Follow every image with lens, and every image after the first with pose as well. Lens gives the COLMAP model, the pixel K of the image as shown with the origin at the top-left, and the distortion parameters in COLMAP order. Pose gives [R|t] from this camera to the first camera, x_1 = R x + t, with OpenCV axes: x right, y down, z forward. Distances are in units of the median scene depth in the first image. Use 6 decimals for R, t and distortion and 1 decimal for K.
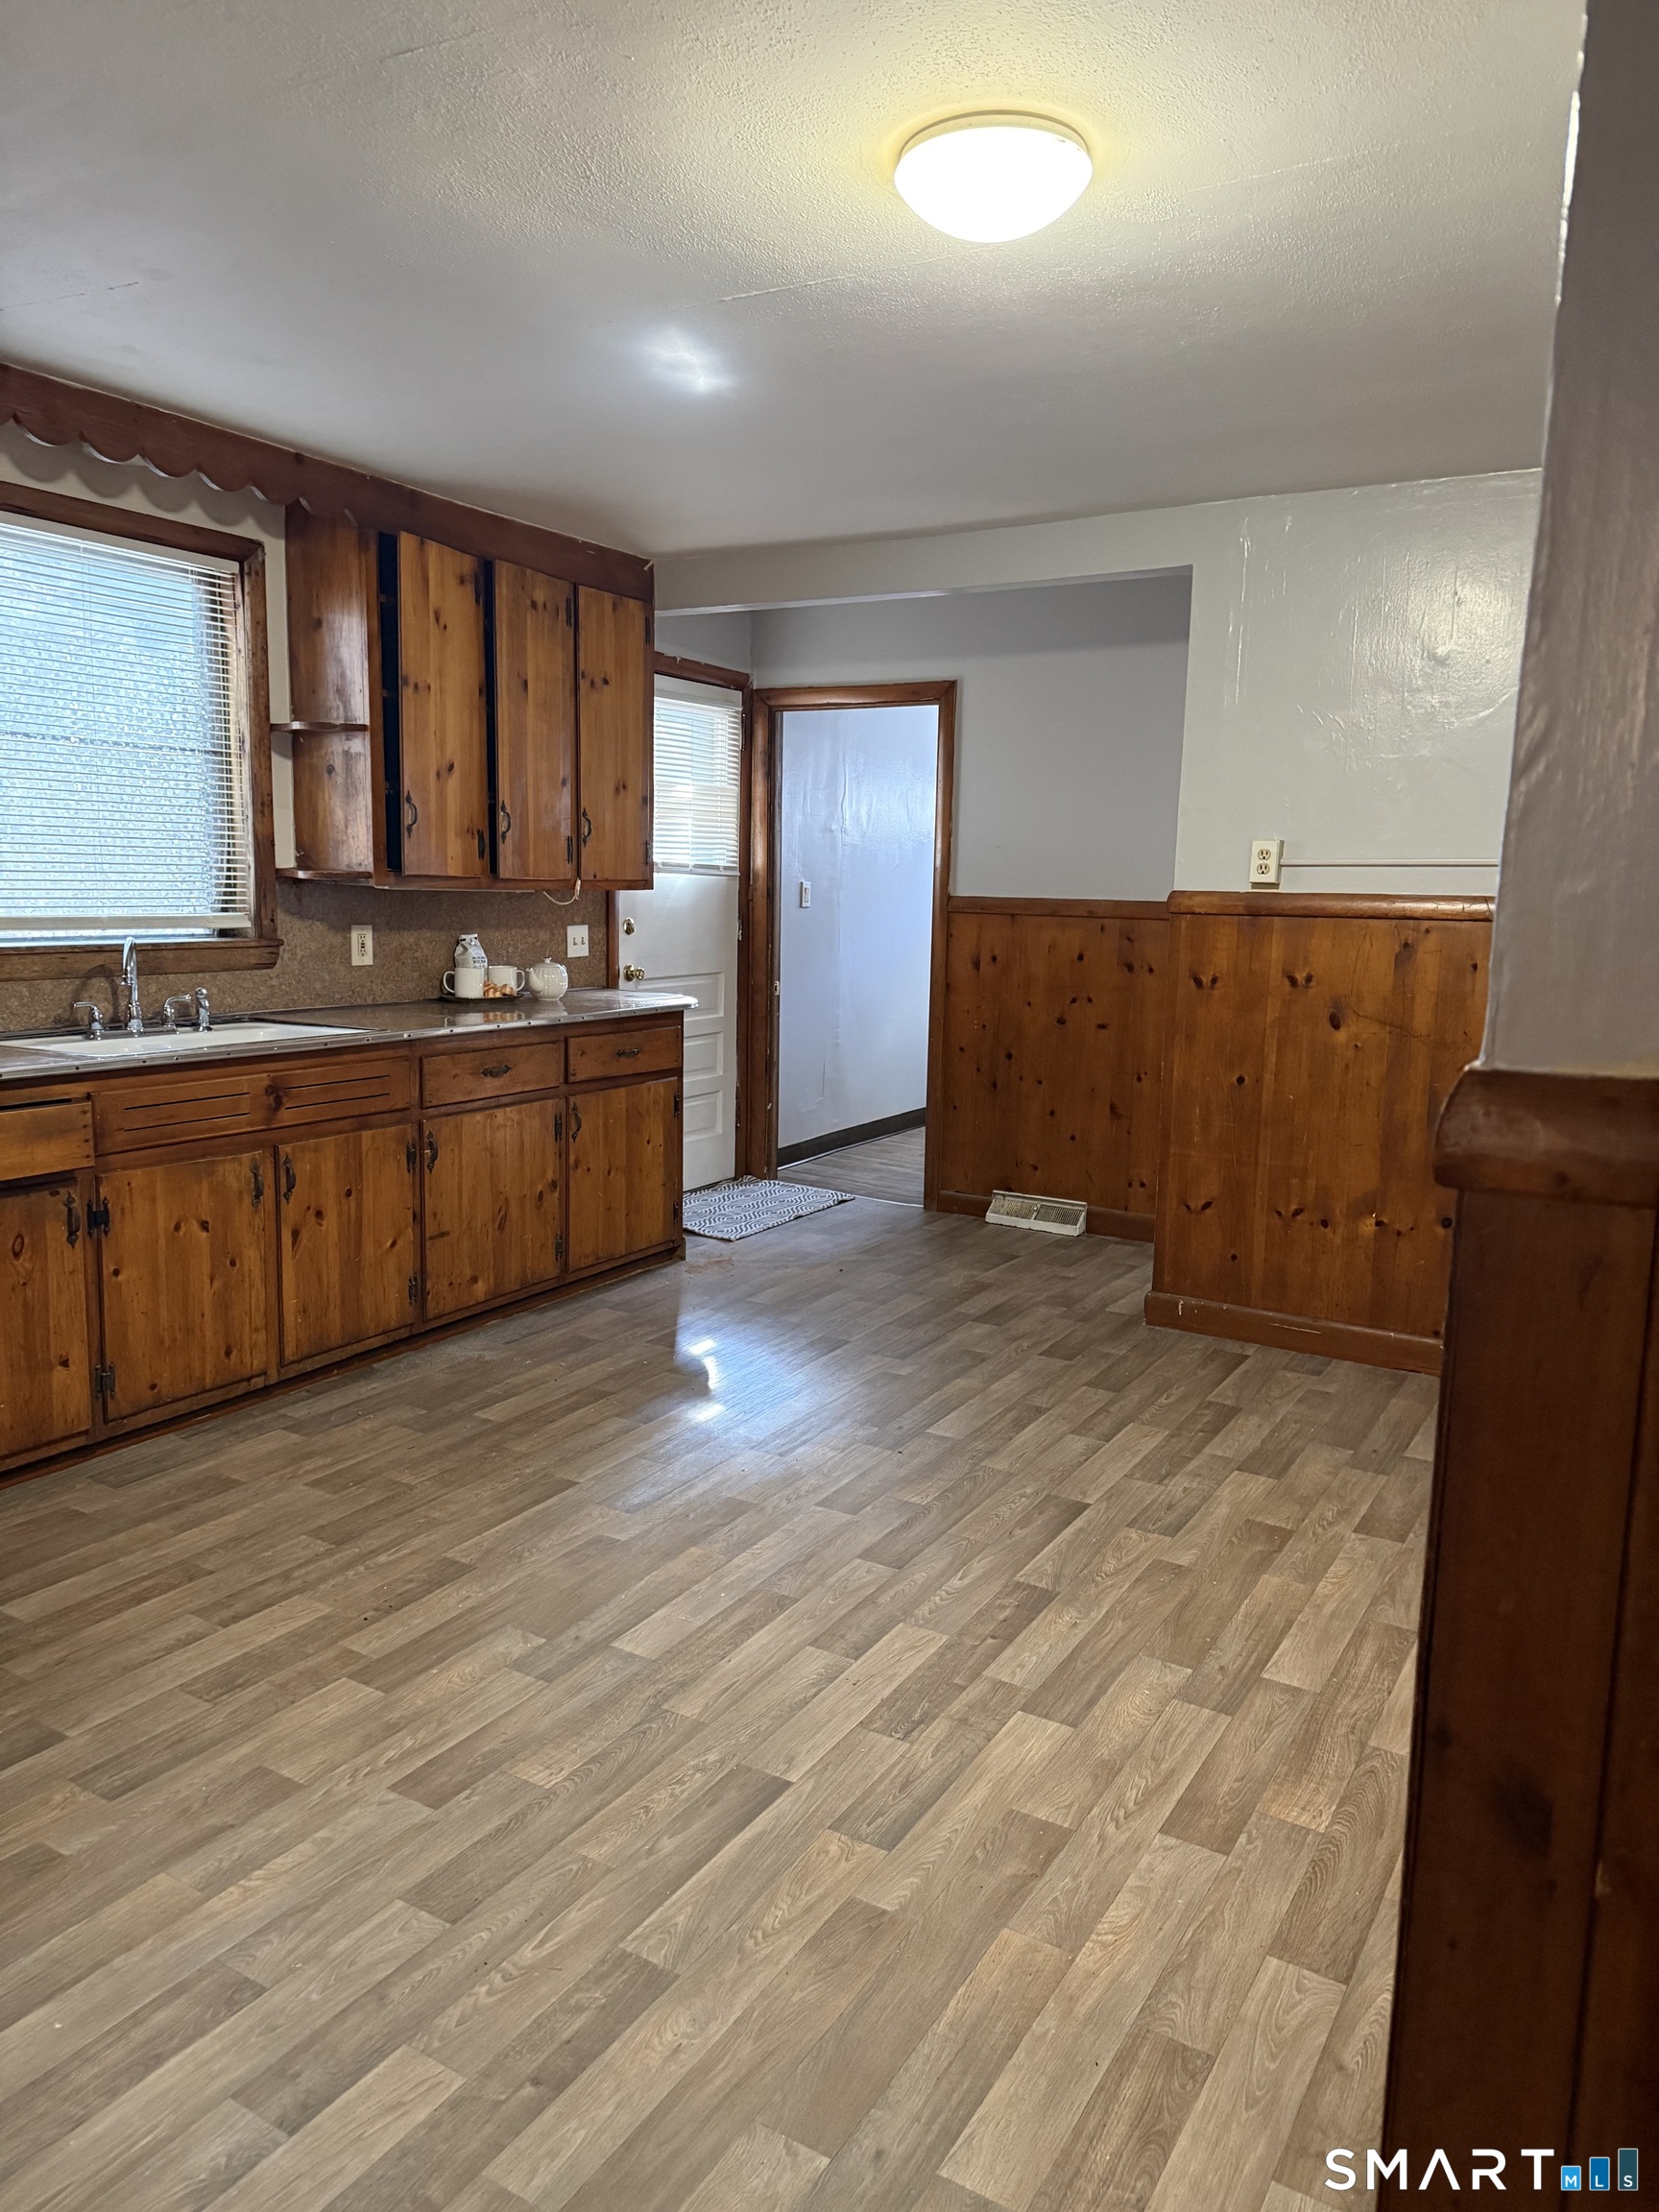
lens RADIAL K [[1527.6, 0, 829.5], [0, 1527.6, 1106.0], [0, 0, 1]] dist [0.054545, -0.074774]
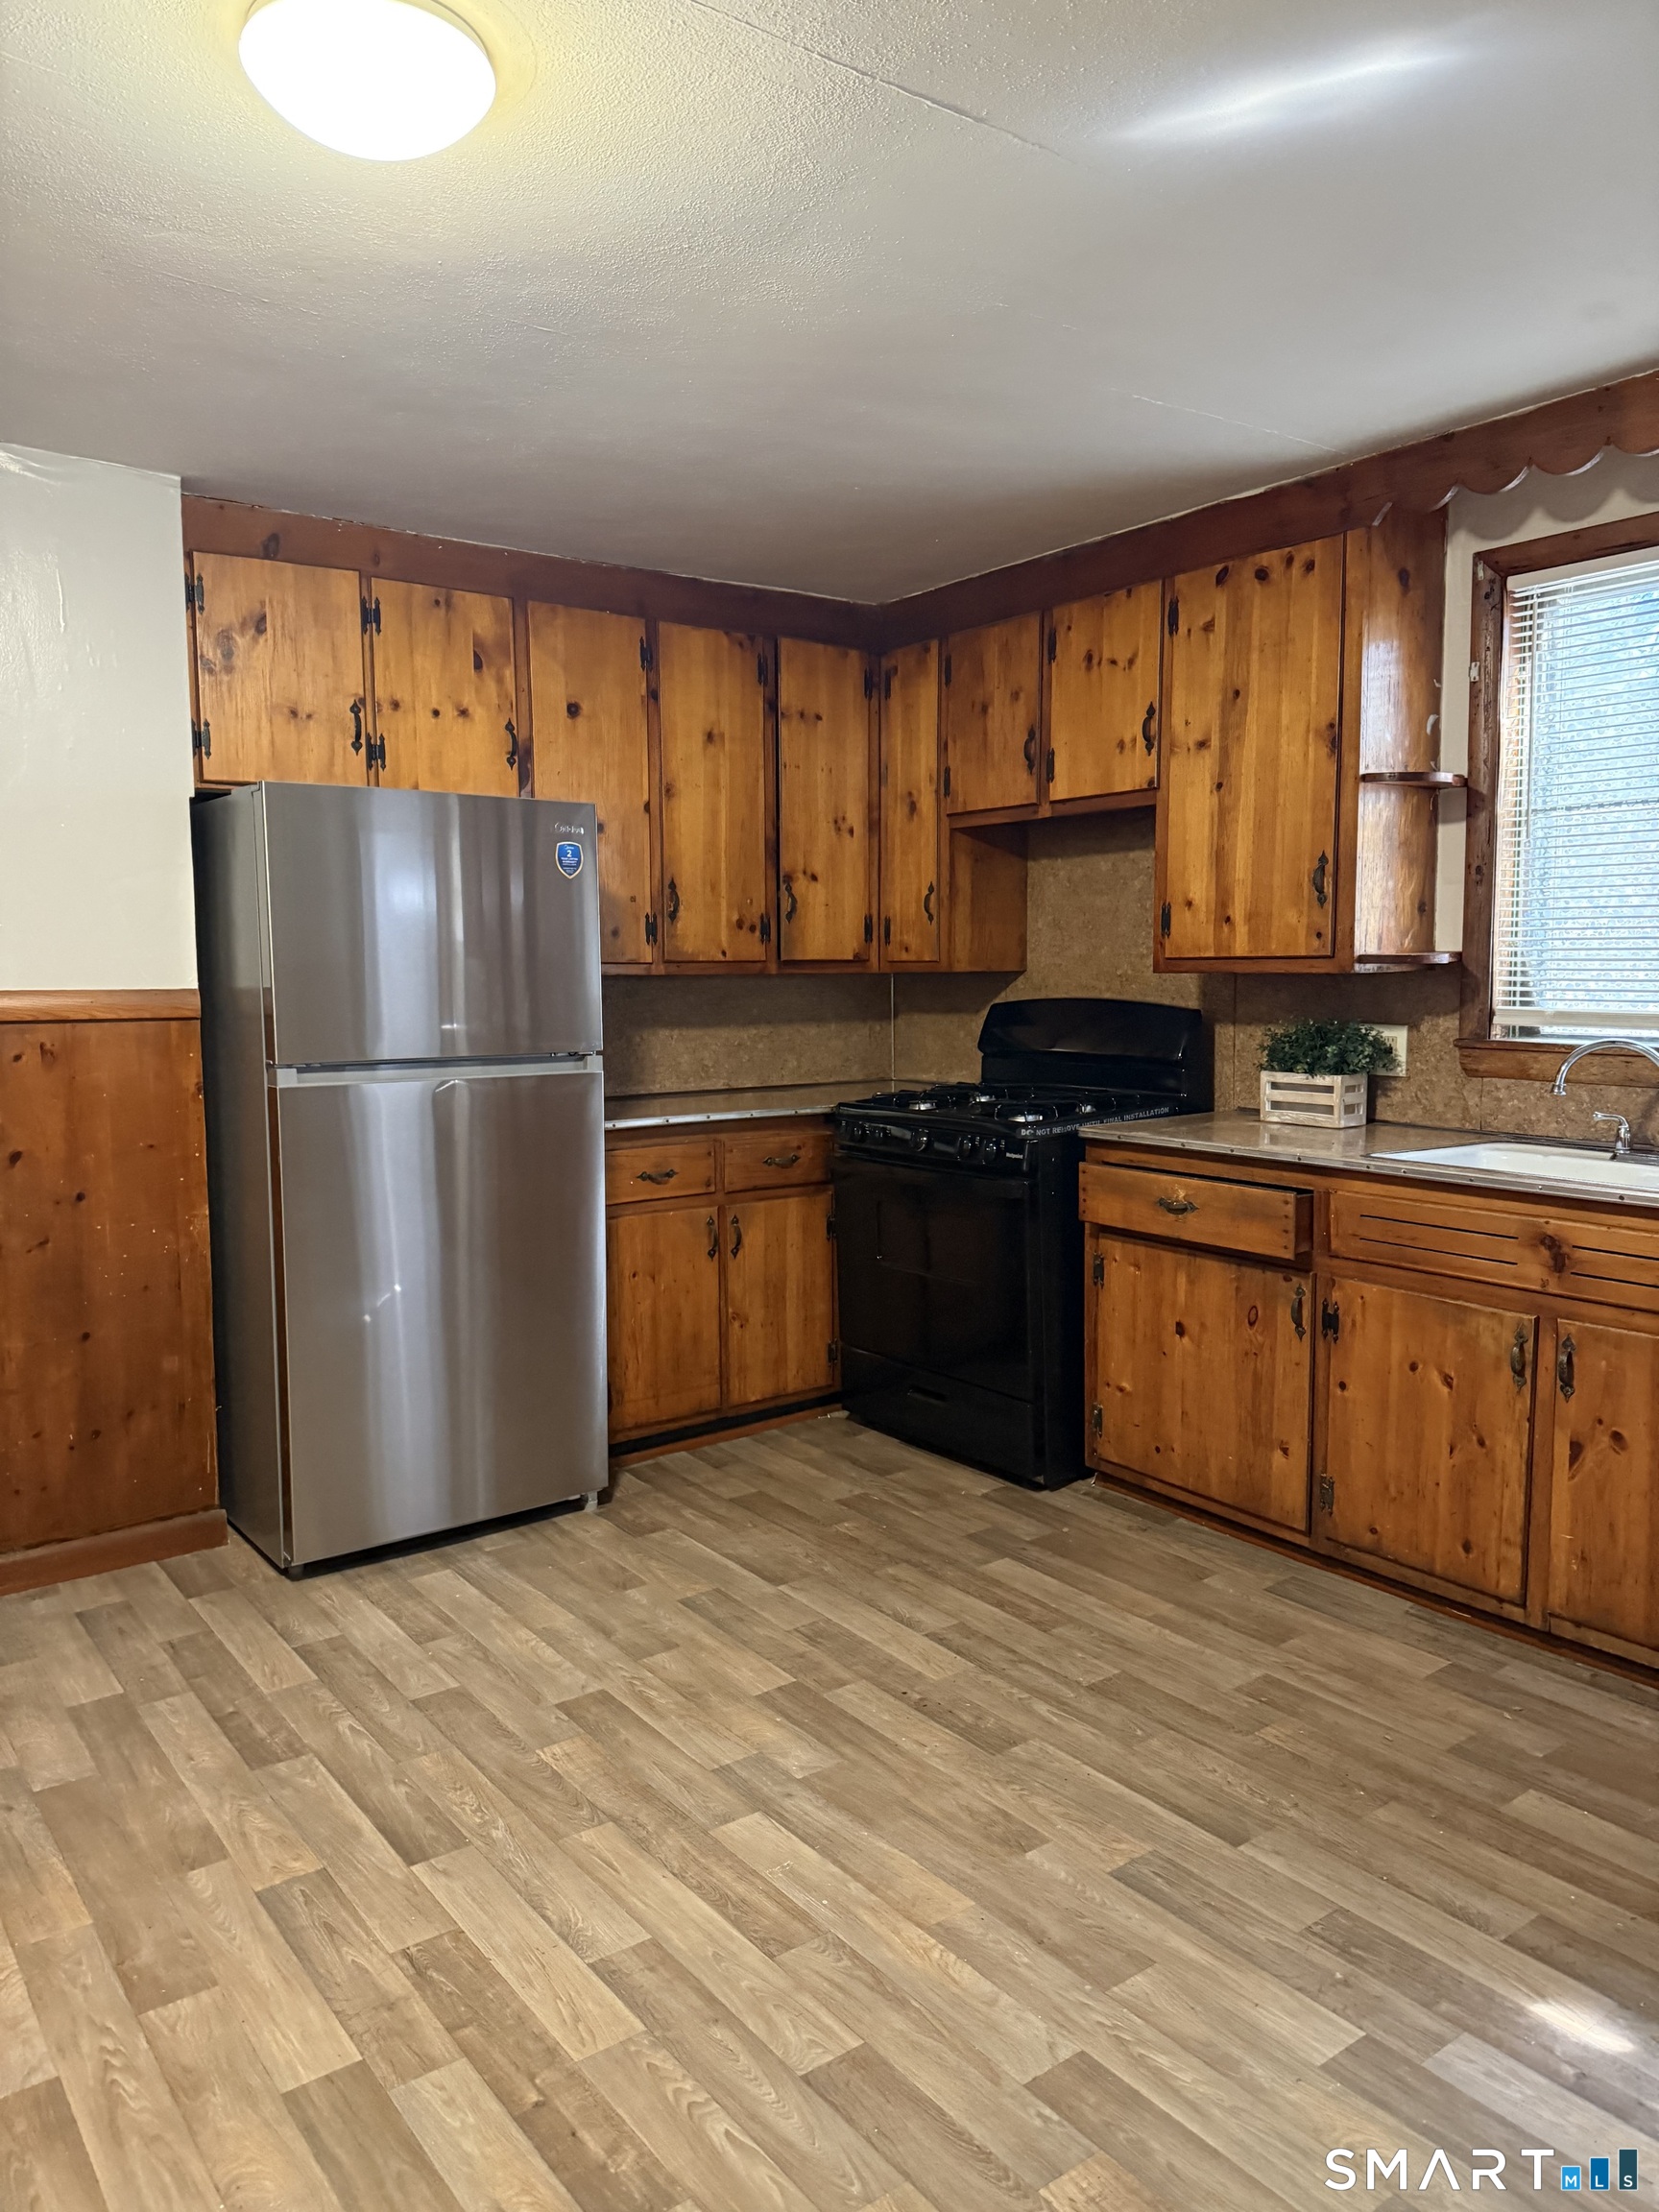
lens RADIAL K [[1553.8, 0, 829.5], [0, 1553.8, 1106.0], [0, 0, 1]] dist [0.049574, -0.048528]
pose [[-0.373107, 0.074016, -0.924831, 0.585225], [-0.136860, 0.981517, 0.133767, -0.161248], [0.917639, 0.176482, -0.356081, 1.150933]]
